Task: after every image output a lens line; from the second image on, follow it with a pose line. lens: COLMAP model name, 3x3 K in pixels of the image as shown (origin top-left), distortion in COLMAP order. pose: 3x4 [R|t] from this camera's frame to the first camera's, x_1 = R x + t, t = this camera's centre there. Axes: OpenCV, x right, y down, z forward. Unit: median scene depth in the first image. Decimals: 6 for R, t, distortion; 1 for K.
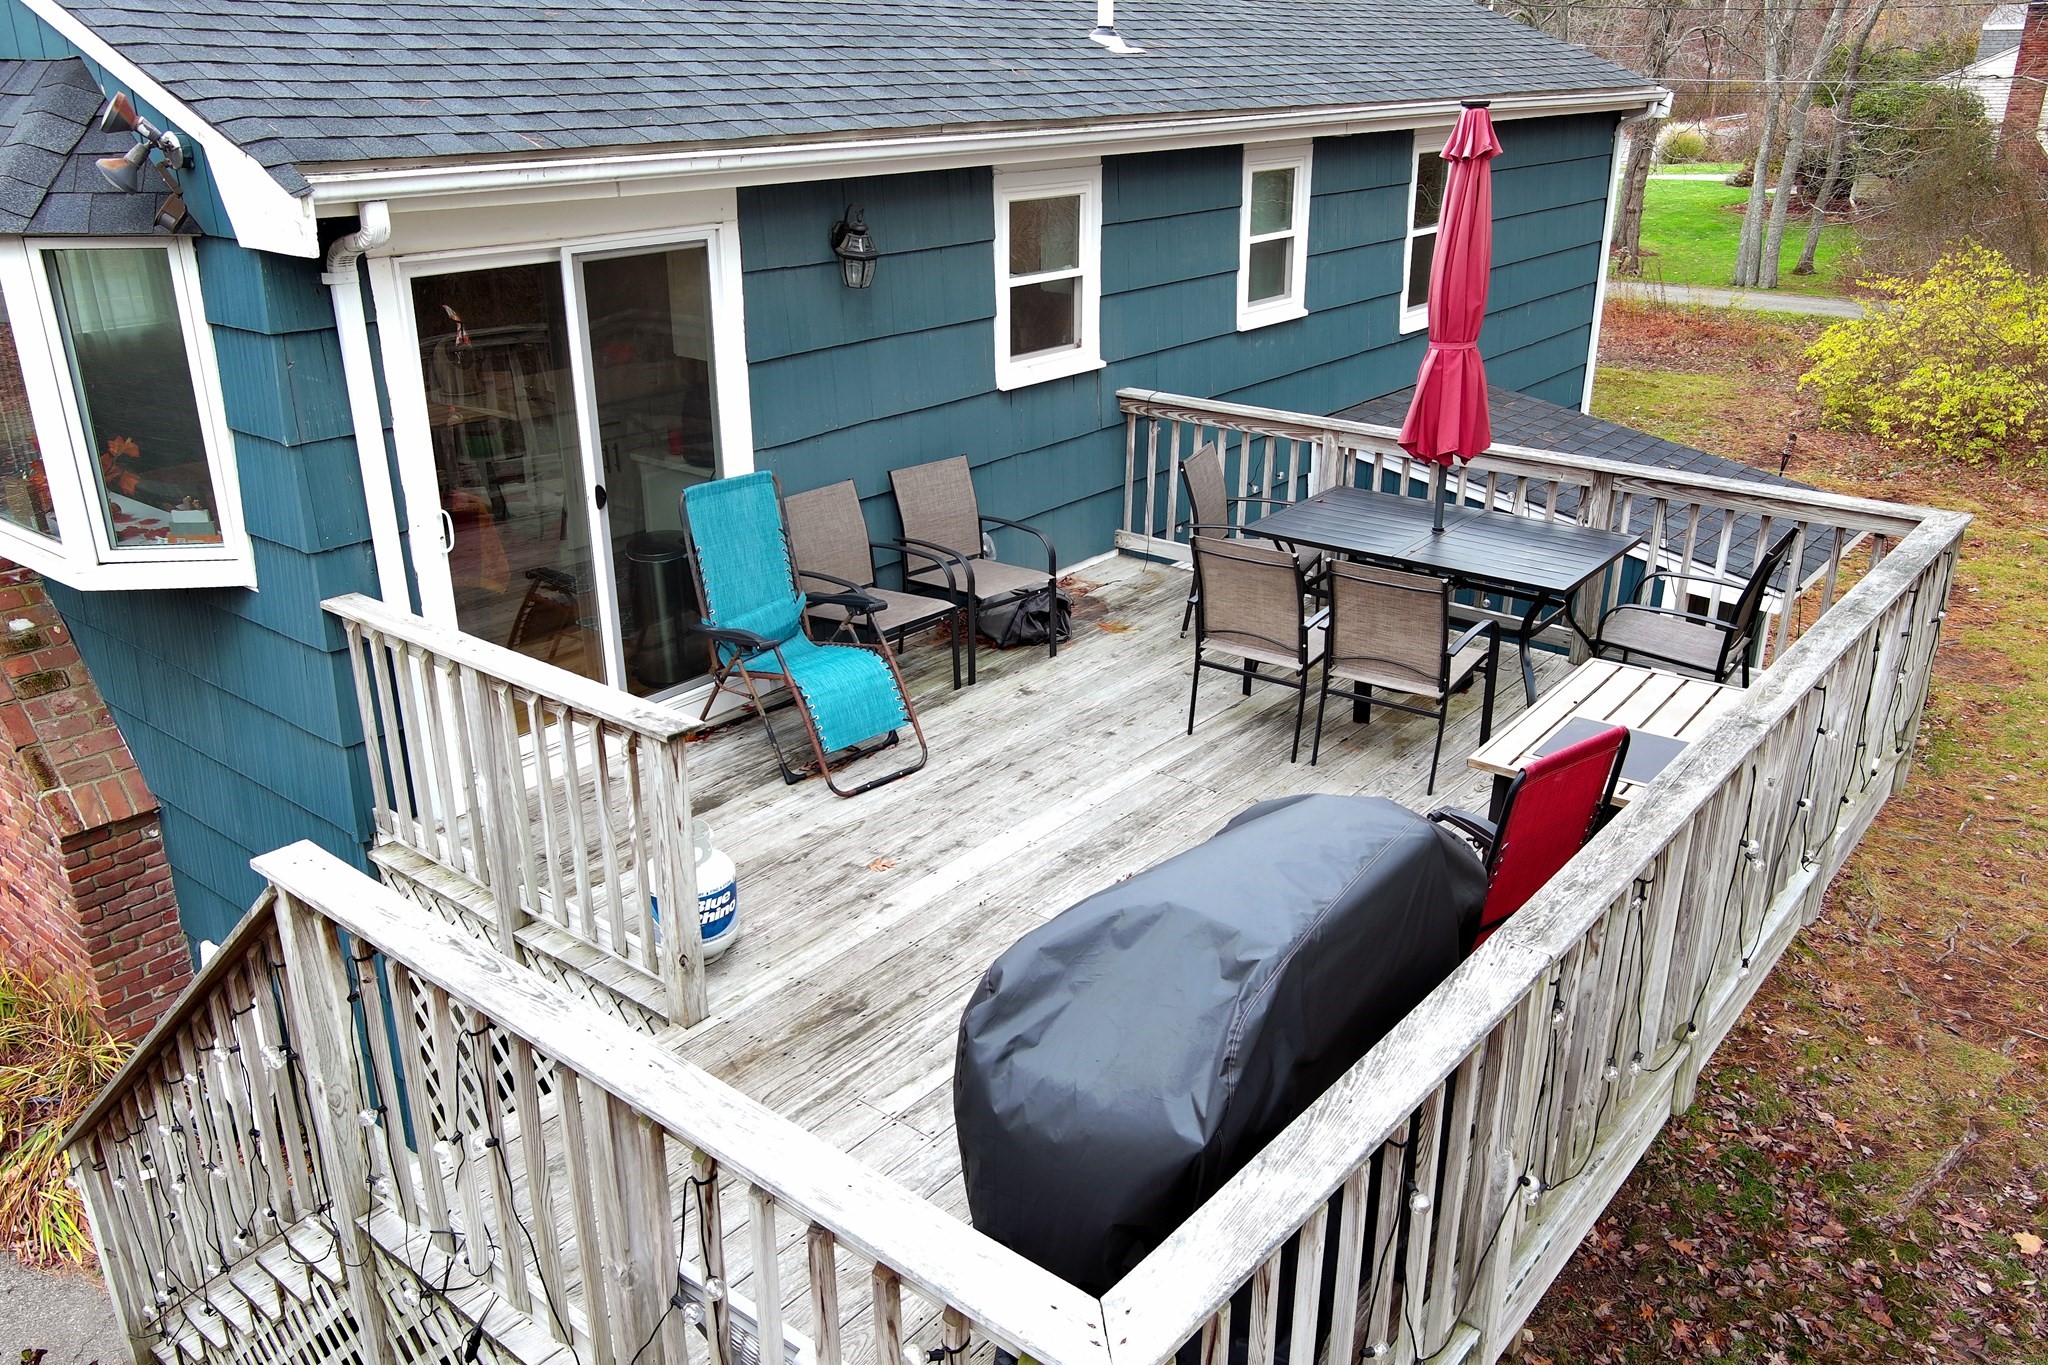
lens RADIAL K [[1601.1, 0, 1030.4], [0, 1601.1, 679.7], [0, 0, 1]] dist [0.009254, -0.006748]
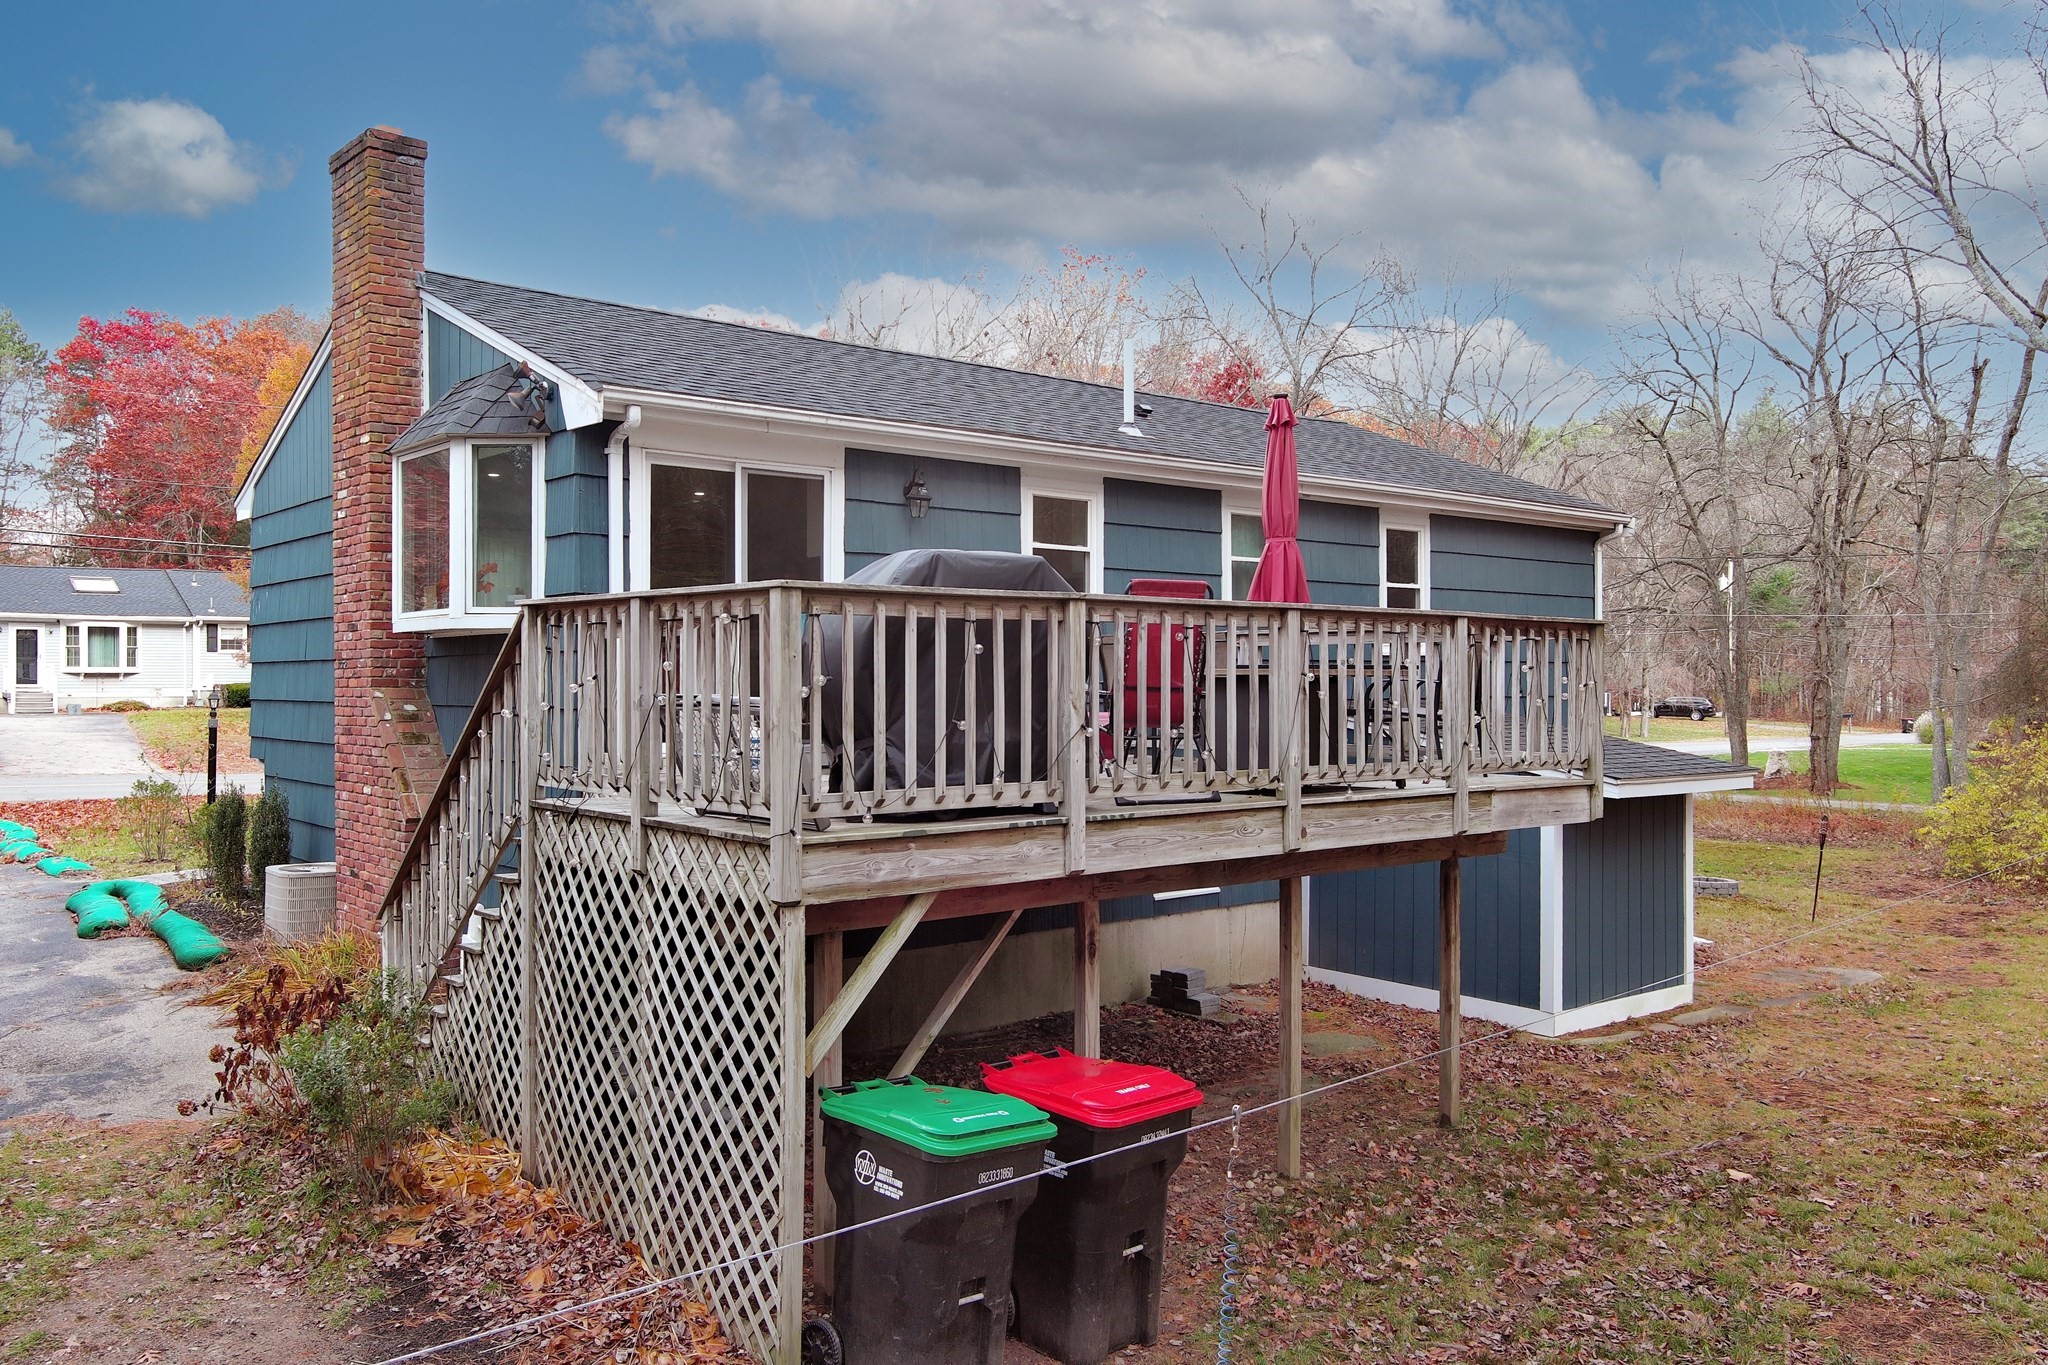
lens RADIAL K [[1601.1, 0, 1016.7], [0, 1601.1, 687.9], [0, 0, 1]] dist [0.009254, -0.006748]
pose [[0.981874, 0.001942, -0.189527, 0.331538], [-0.071851, 0.929127, -0.362712, 0.553887], [0.175390, 0.369755, 0.912425, -0.450991]]
